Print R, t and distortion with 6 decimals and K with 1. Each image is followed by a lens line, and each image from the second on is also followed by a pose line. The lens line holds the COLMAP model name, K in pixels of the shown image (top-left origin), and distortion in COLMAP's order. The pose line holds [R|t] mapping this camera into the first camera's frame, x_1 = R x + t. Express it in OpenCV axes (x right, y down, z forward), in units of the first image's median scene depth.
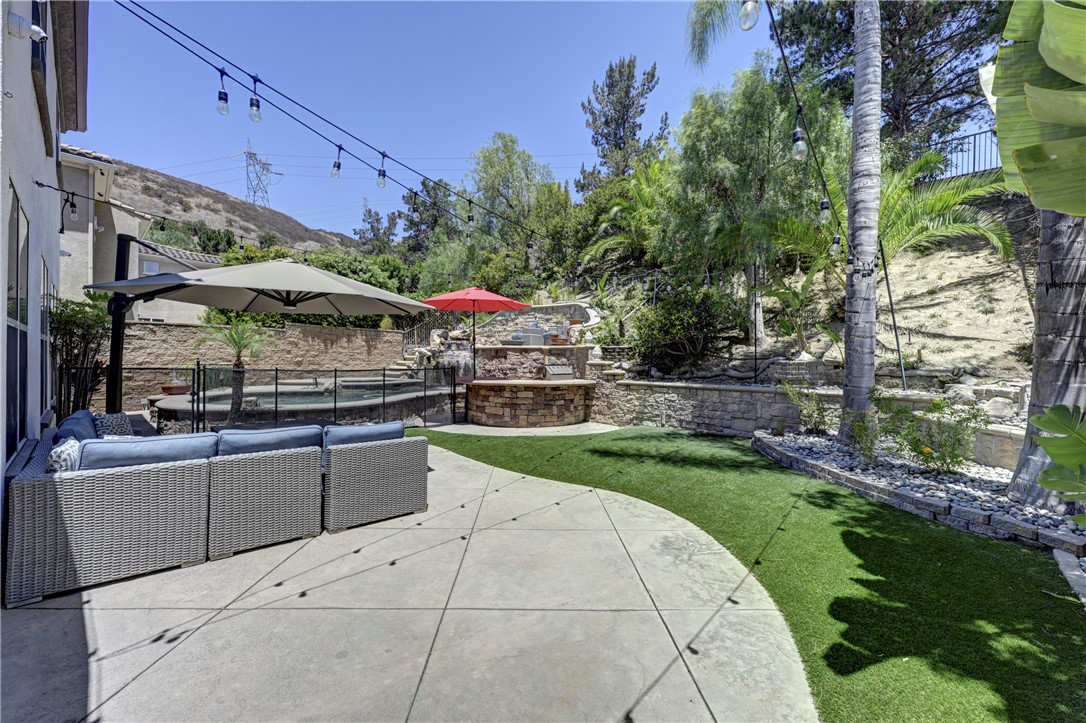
lens RADIAL K [[434.0, 0, 543.9], [0, 434.0, 360.4], [0, 0, 1]] dist [-0.000963, -0.000642]
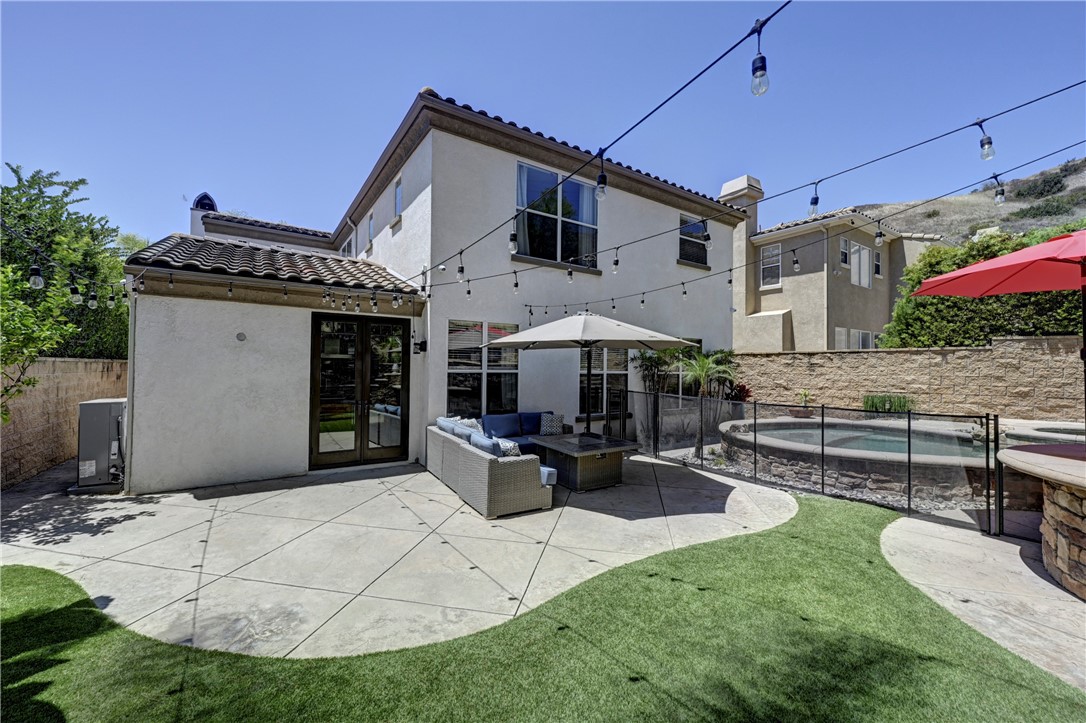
lens RADIAL K [[434.0, 0, 543.9], [0, 434.0, 360.4], [0, 0, 1]] dist [-0.000963, -0.000642]
pose [[-0.226333, -0.032172, -0.973519, 0.333094], [-0.015024, 0.999451, -0.029536, -0.021038], [0.973934, 0.007941, -0.226692, 0.547883]]
